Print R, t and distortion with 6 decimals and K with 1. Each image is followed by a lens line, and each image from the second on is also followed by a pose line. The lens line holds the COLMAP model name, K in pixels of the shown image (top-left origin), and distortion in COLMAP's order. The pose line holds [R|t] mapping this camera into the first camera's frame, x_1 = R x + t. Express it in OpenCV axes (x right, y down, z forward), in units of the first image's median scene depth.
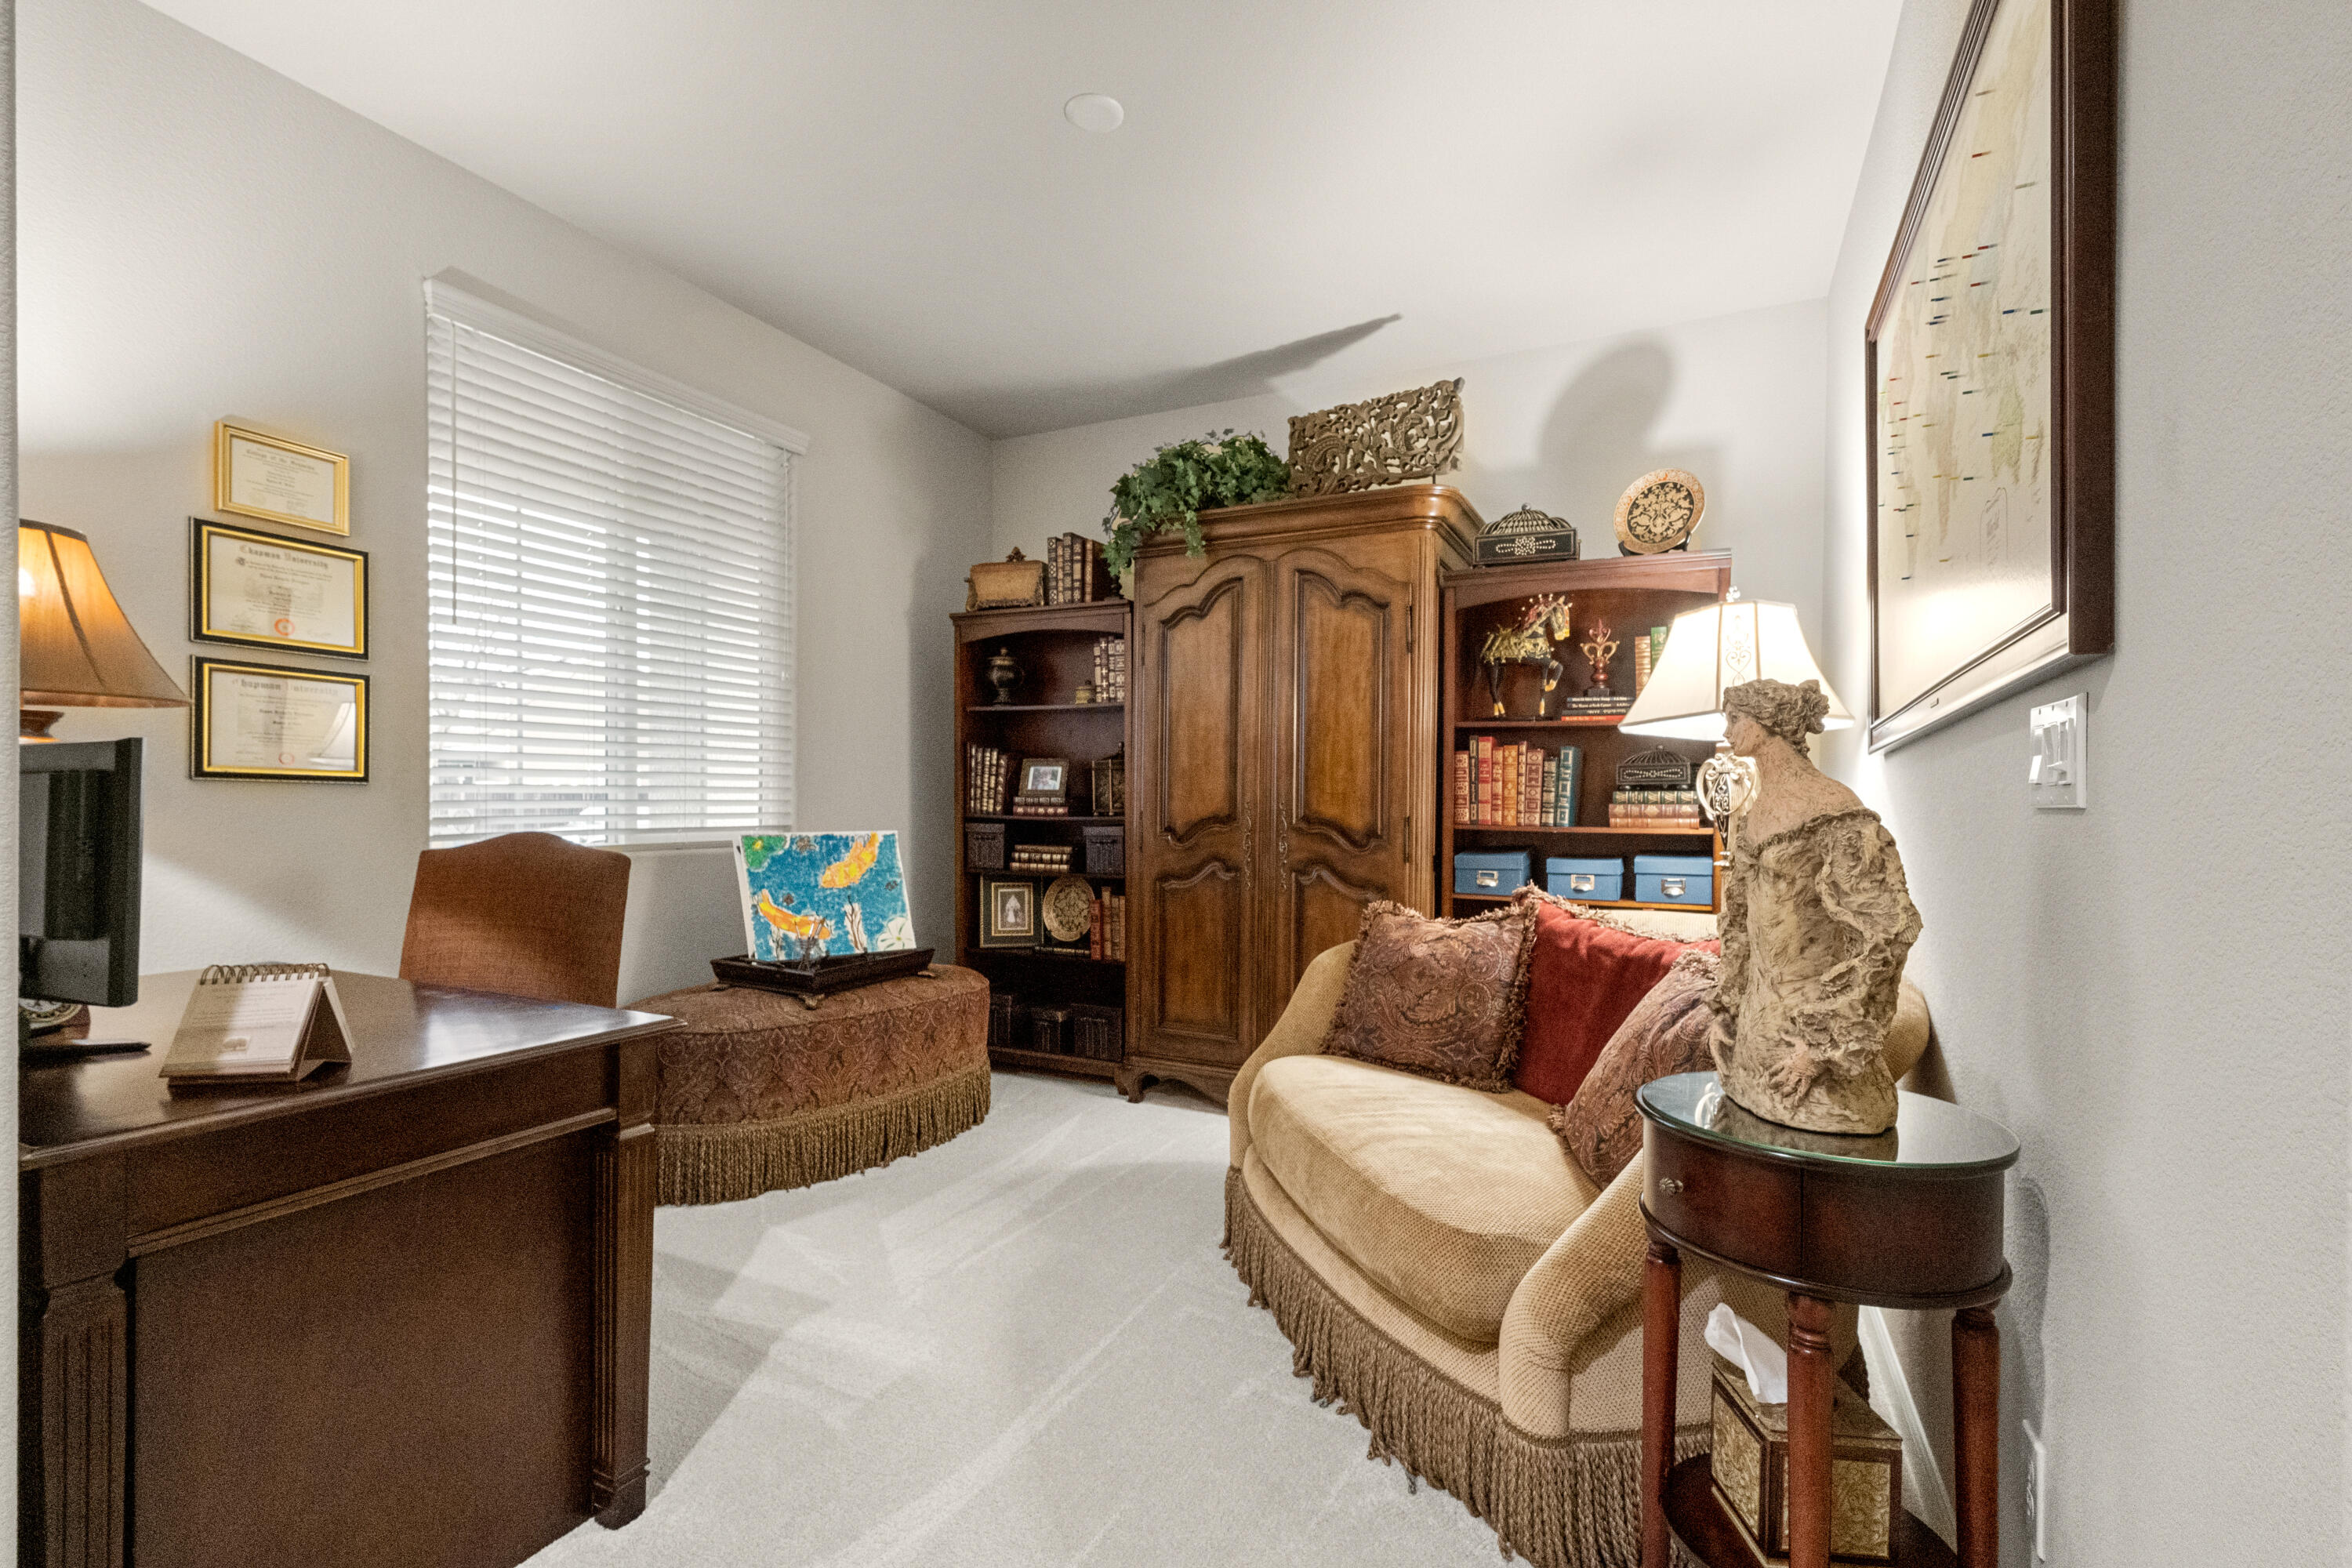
lens RADIAL K [[1083.4, 0, 1176.0], [0, 1083.4, 784.0], [0, 0, 1]] dist [0.015280, -0.000188]
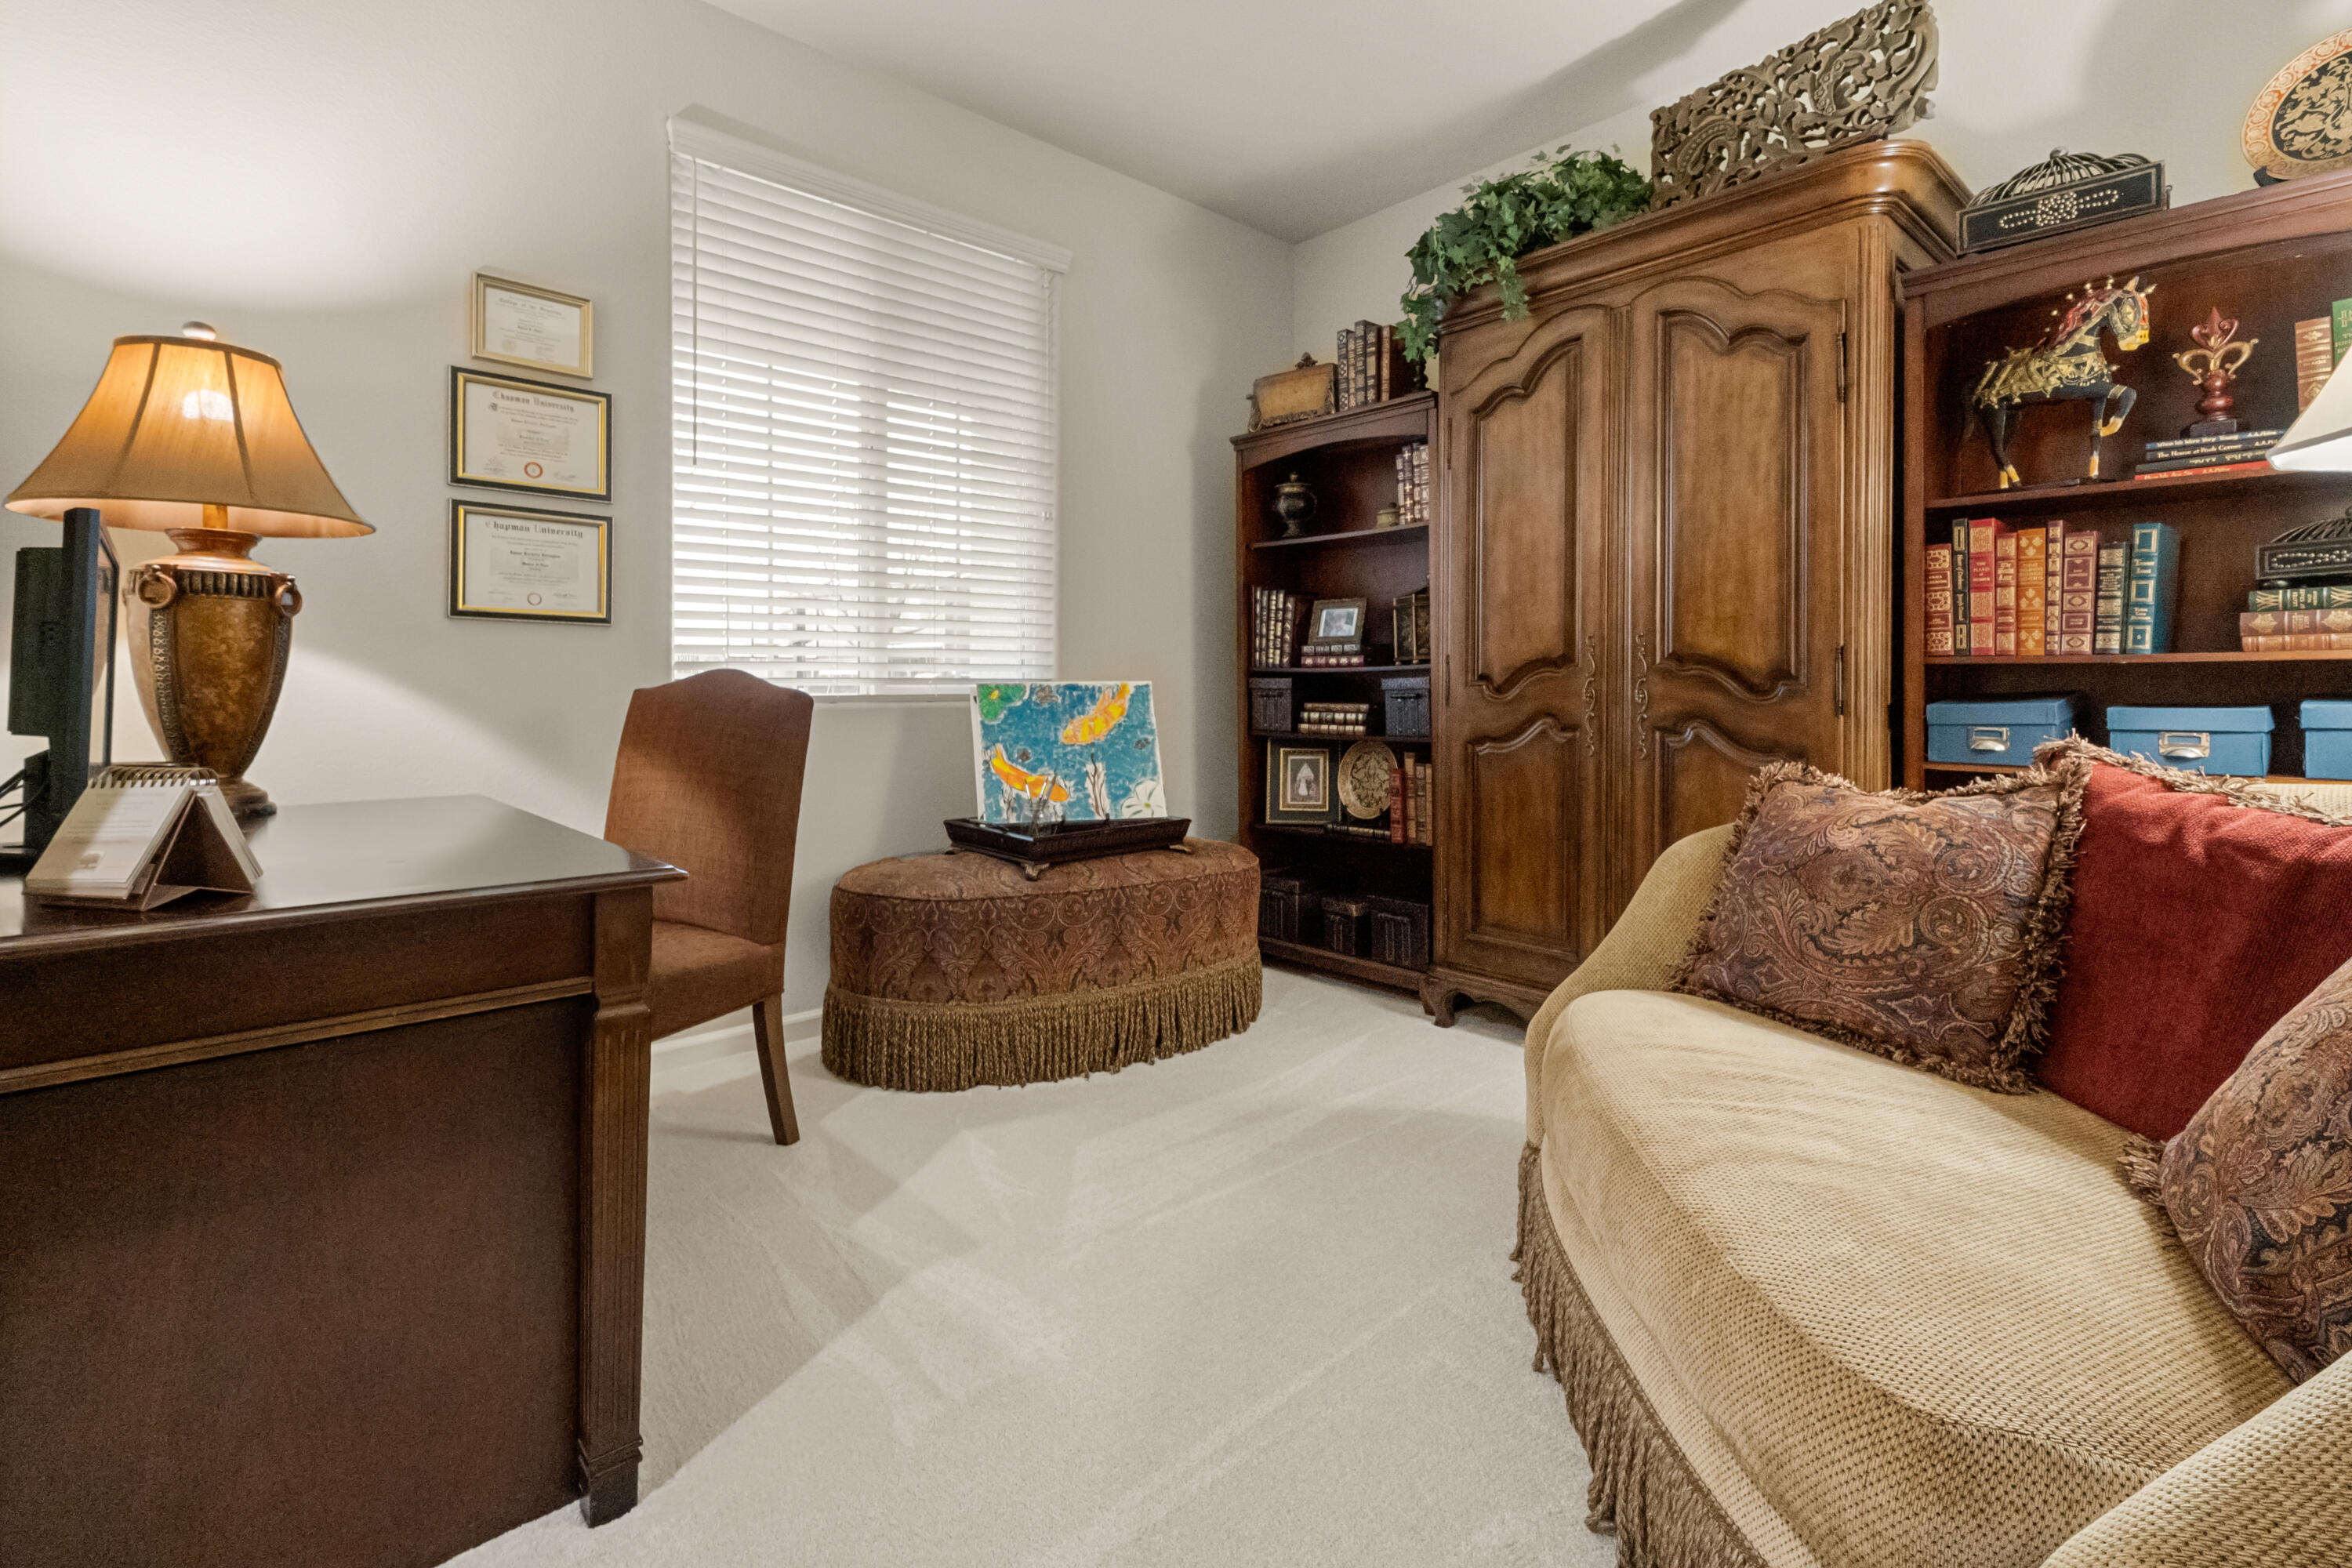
lens RADIAL K [[1067.8, 0, 1165.2], [0, 1067.8, 683.9], [0, 0, 1]] dist [0.013261, -0.000821]
pose [[0.925804, -0.012227, -0.377806, 0.078704], [0.013150, 0.999914, -0.000136, 0.048611], [0.377775, -0.004842, 0.925885, 0.232649]]
